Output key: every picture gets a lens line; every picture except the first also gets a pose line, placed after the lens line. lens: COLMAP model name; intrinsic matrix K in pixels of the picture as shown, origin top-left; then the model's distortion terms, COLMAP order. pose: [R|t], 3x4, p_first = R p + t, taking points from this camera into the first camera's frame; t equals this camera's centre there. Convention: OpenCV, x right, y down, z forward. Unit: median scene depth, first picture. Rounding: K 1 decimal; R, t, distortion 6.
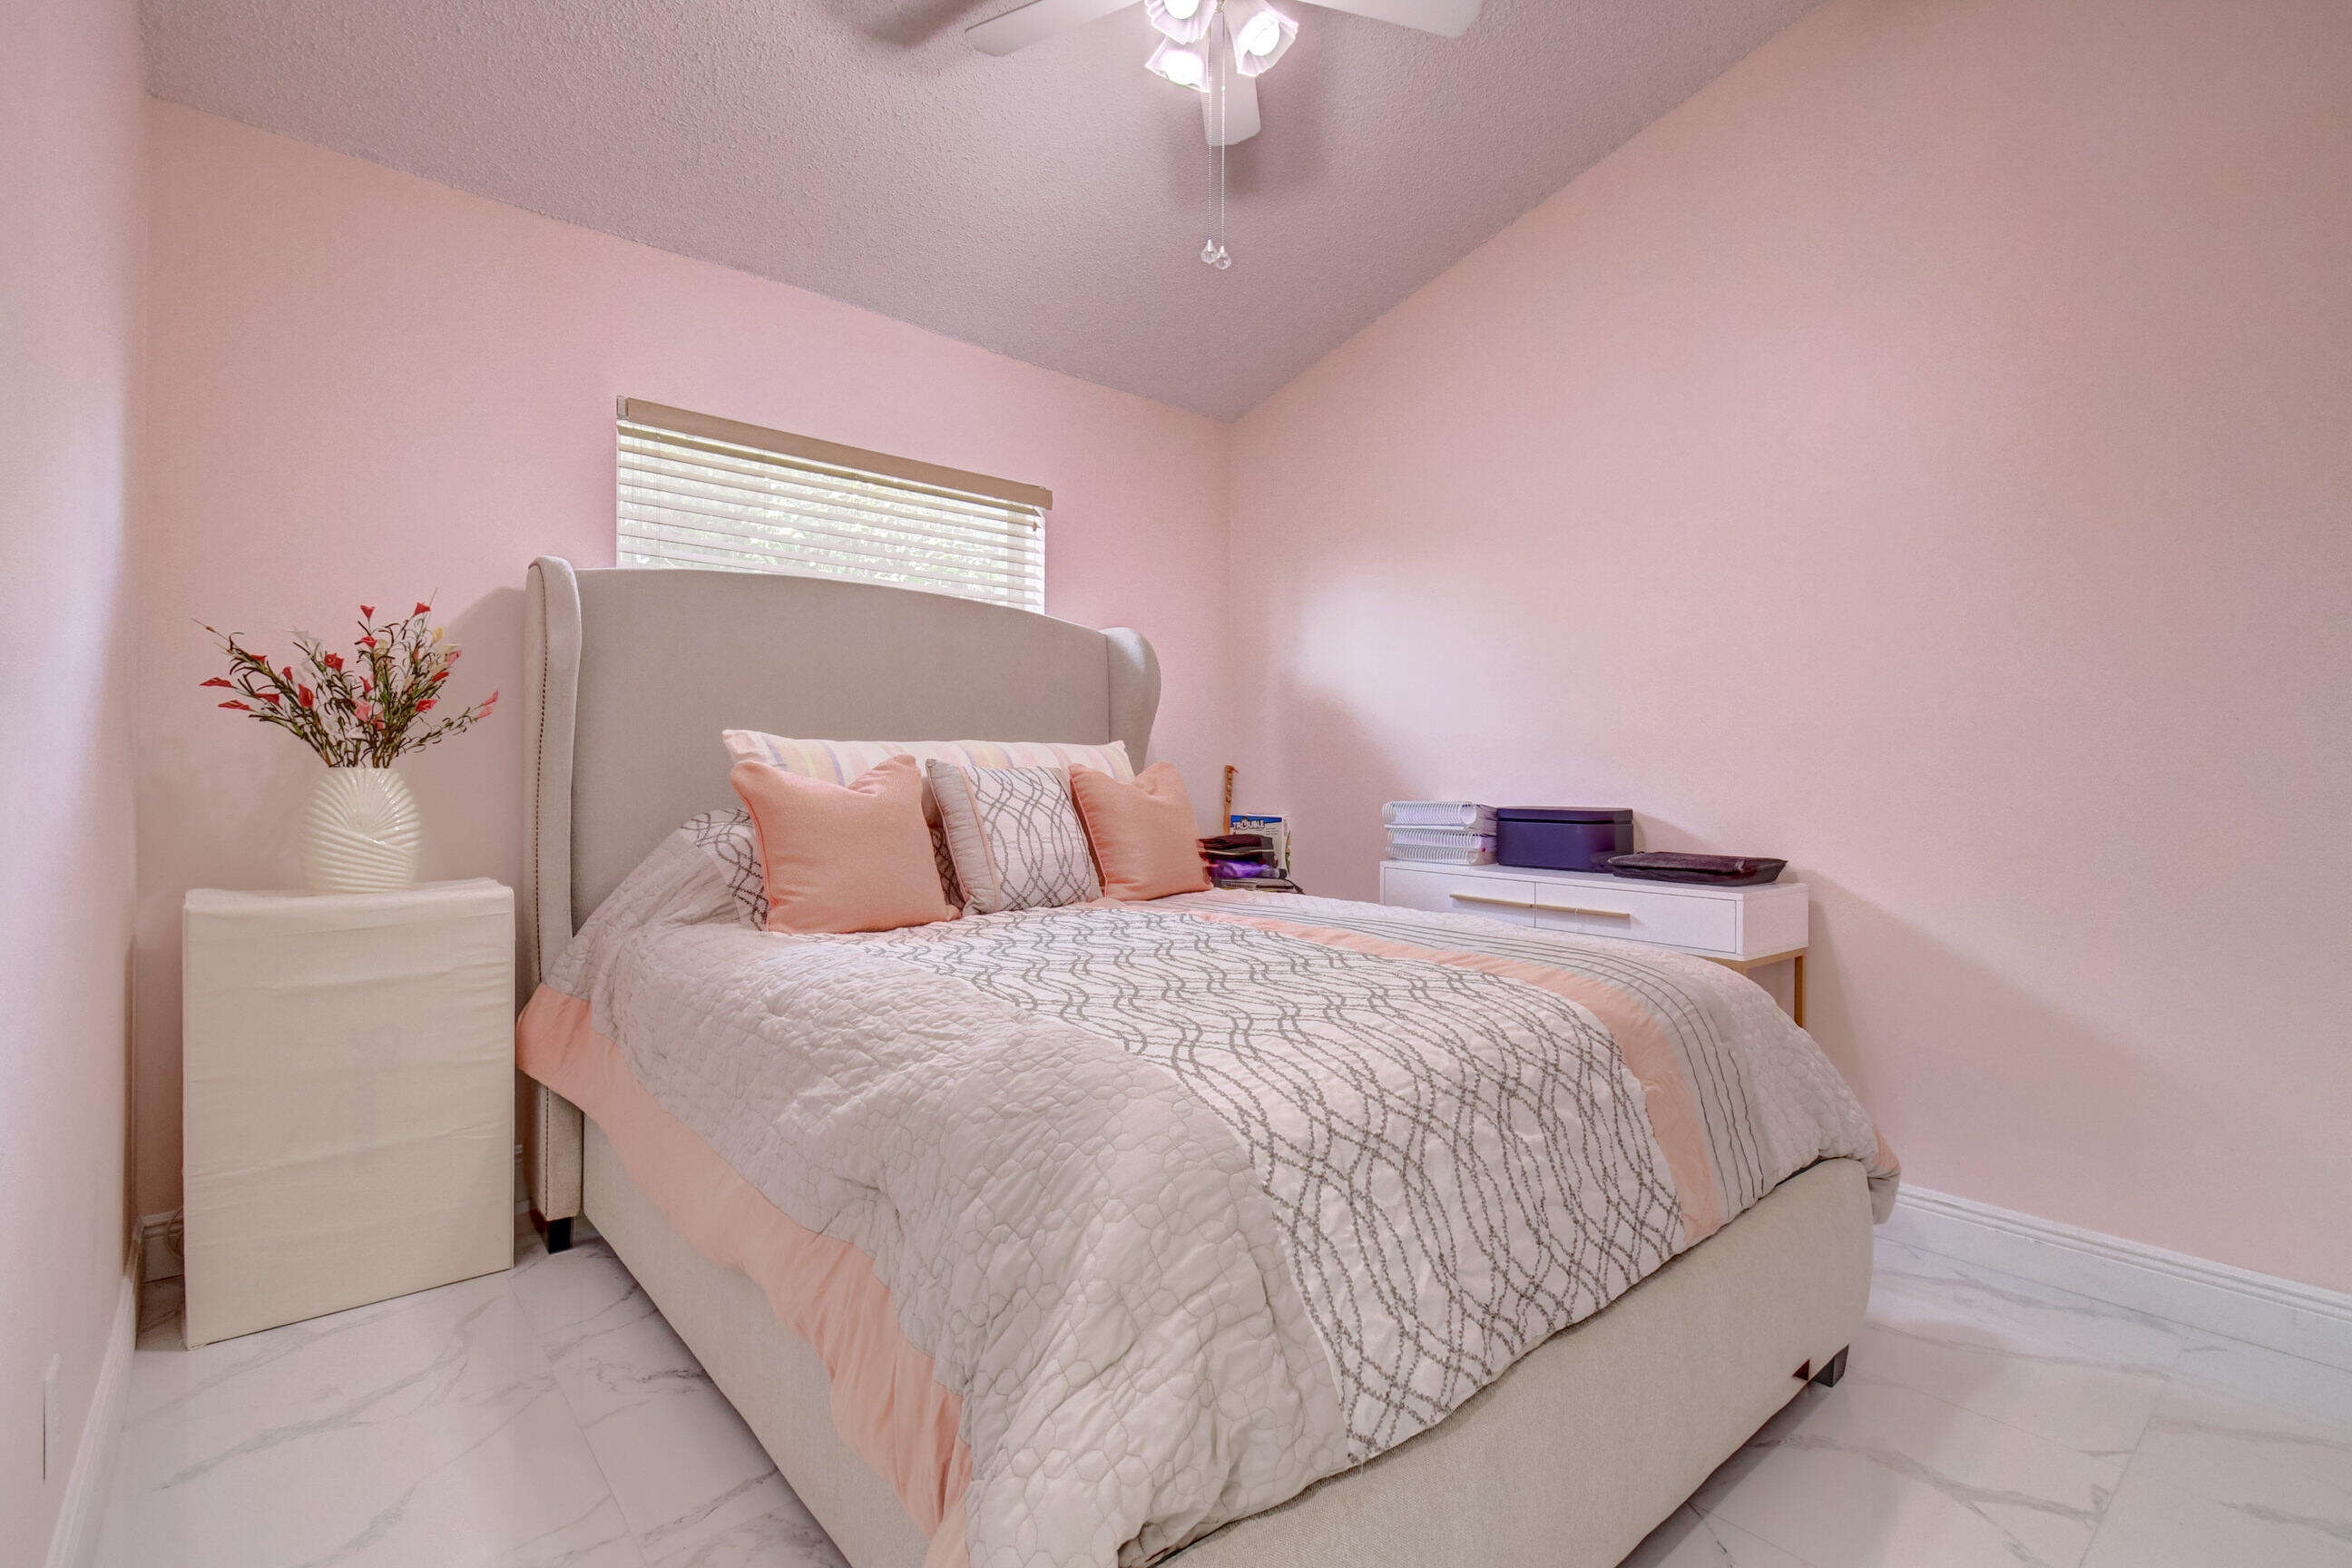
lens RADIAL K [[1041.0, 0, 1161.1], [0, 1041.0, 788.0], [0, 0, 1]] dist [0.011855, -0.004700]
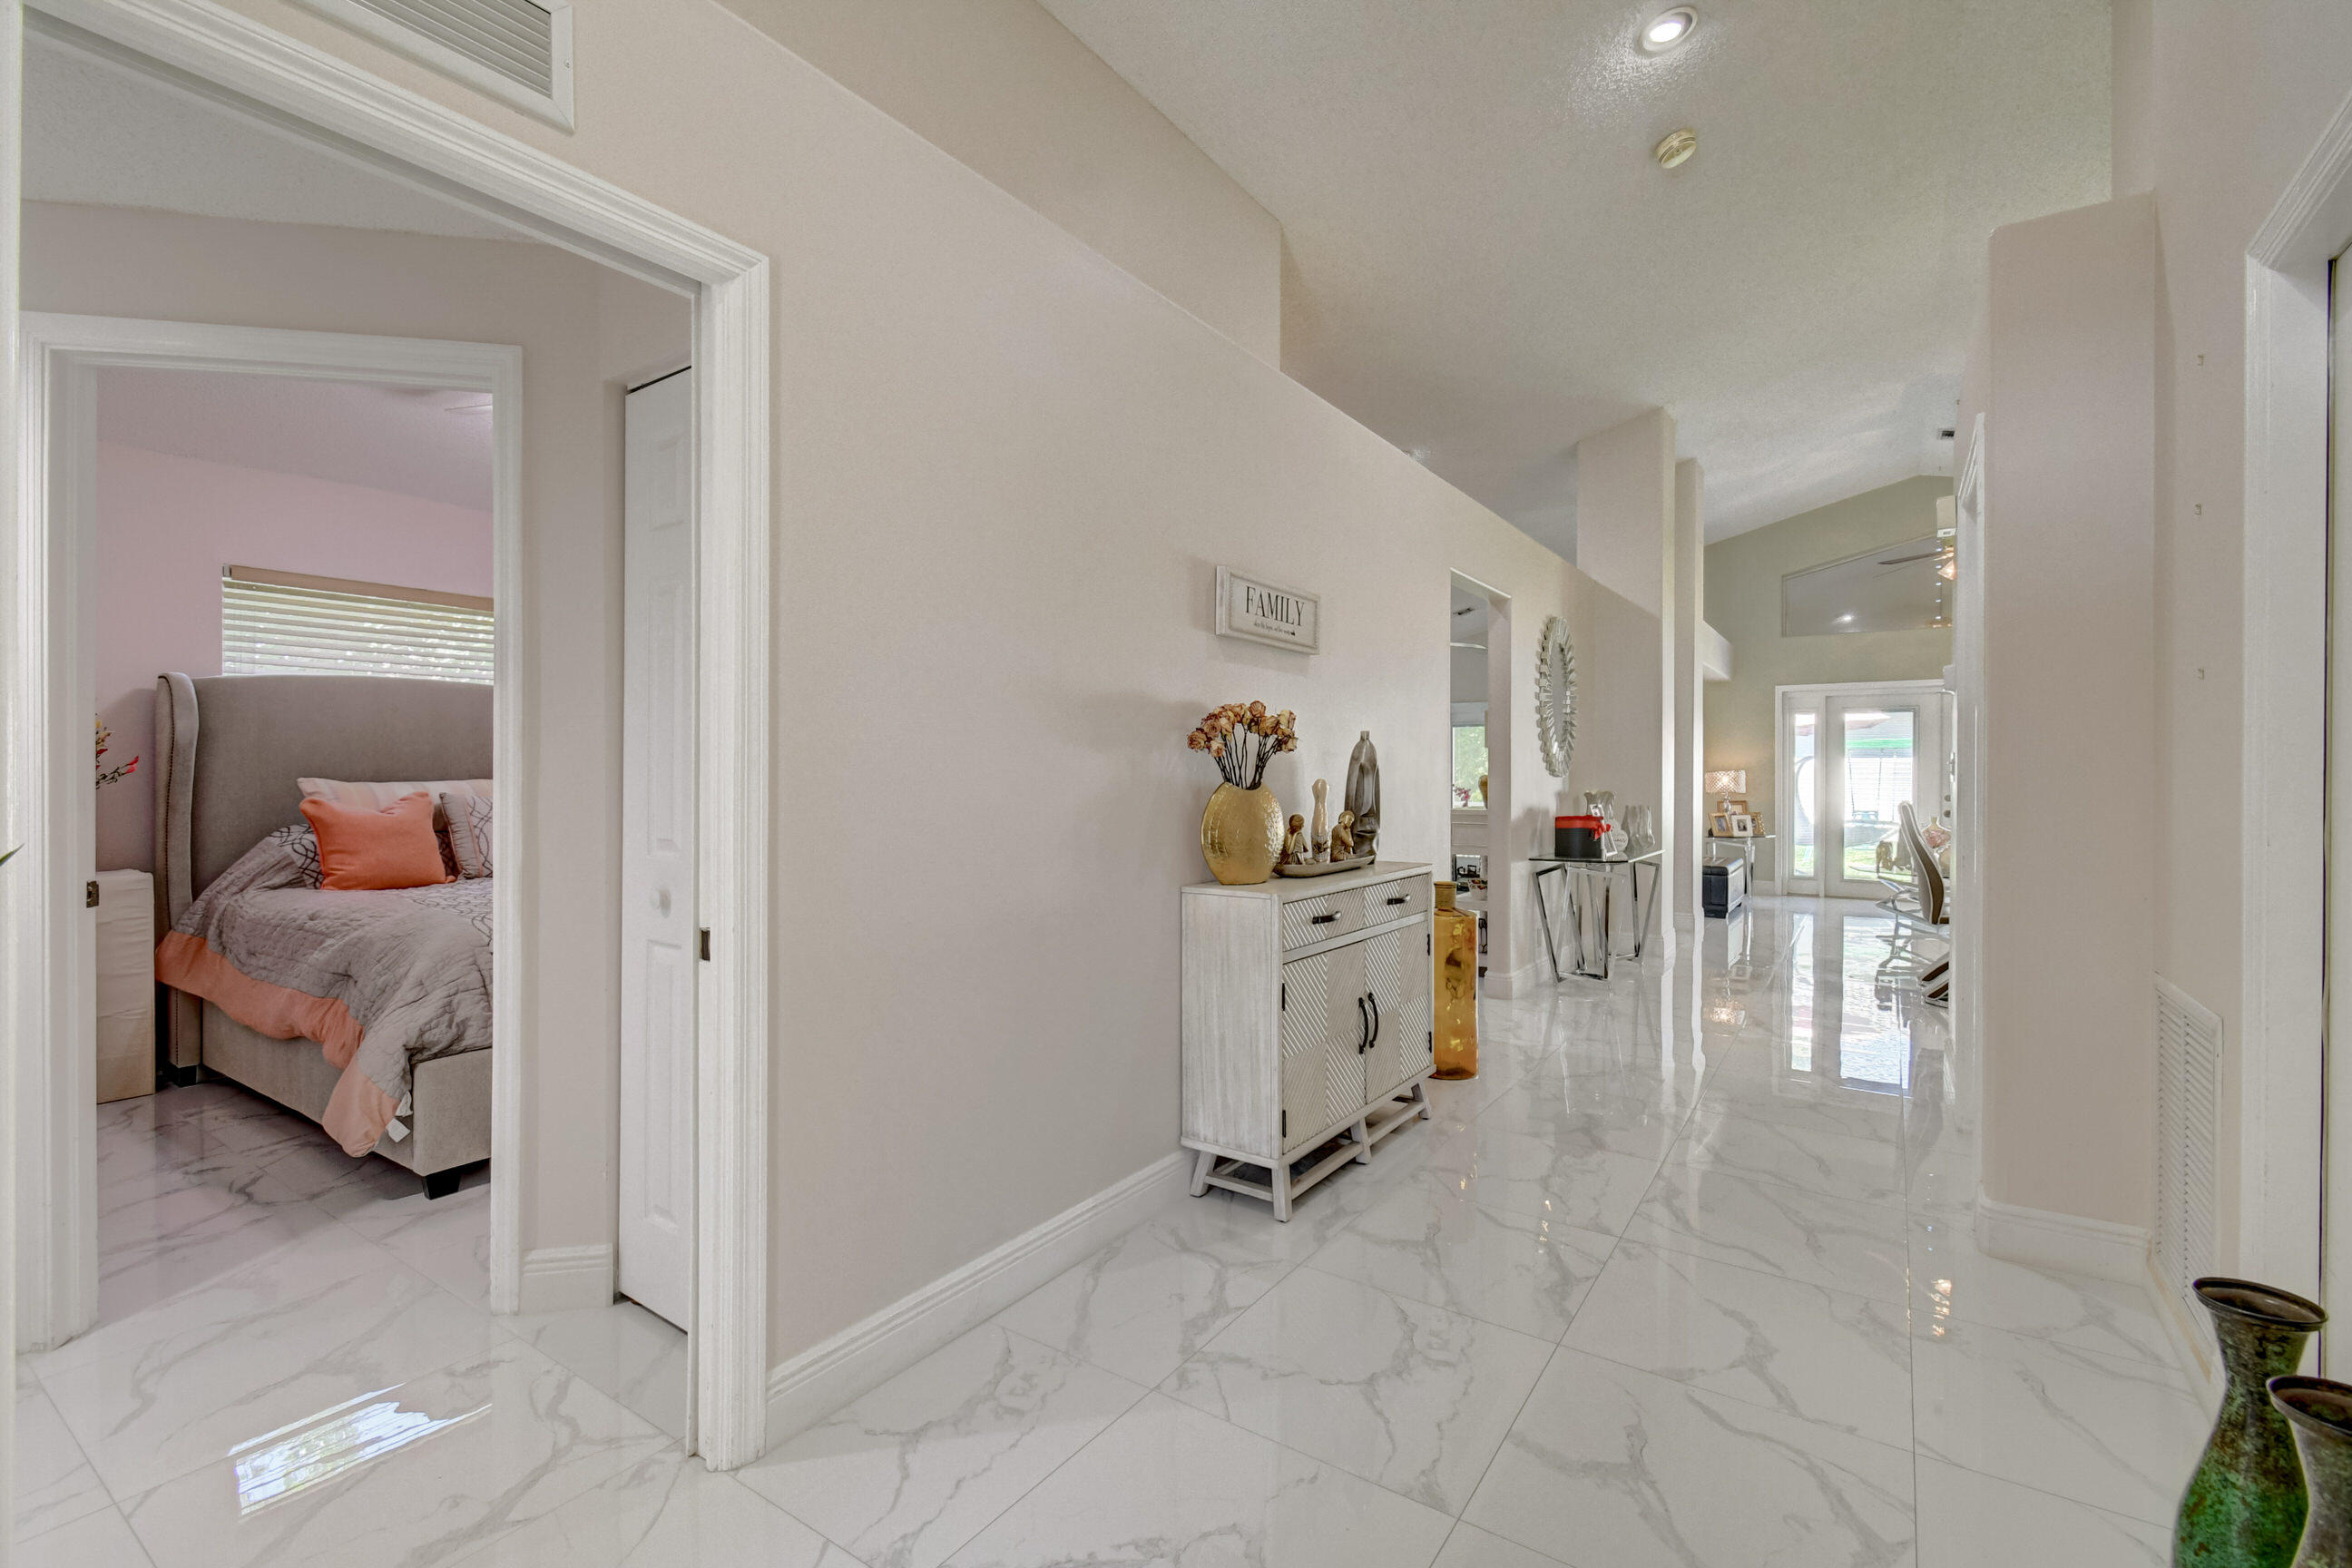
lens RADIAL K [[1041.0, 0, 1137.8], [0, 1041.0, 787.4], [0, 0, 1]] dist [0.011855, -0.004700]
pose [[0.971813, -0.009900, 0.235547, 0.532478], [0.010702, 0.999940, -0.002127, -0.022802], [-0.235512, 0.004588, 0.971861, -1.025129]]
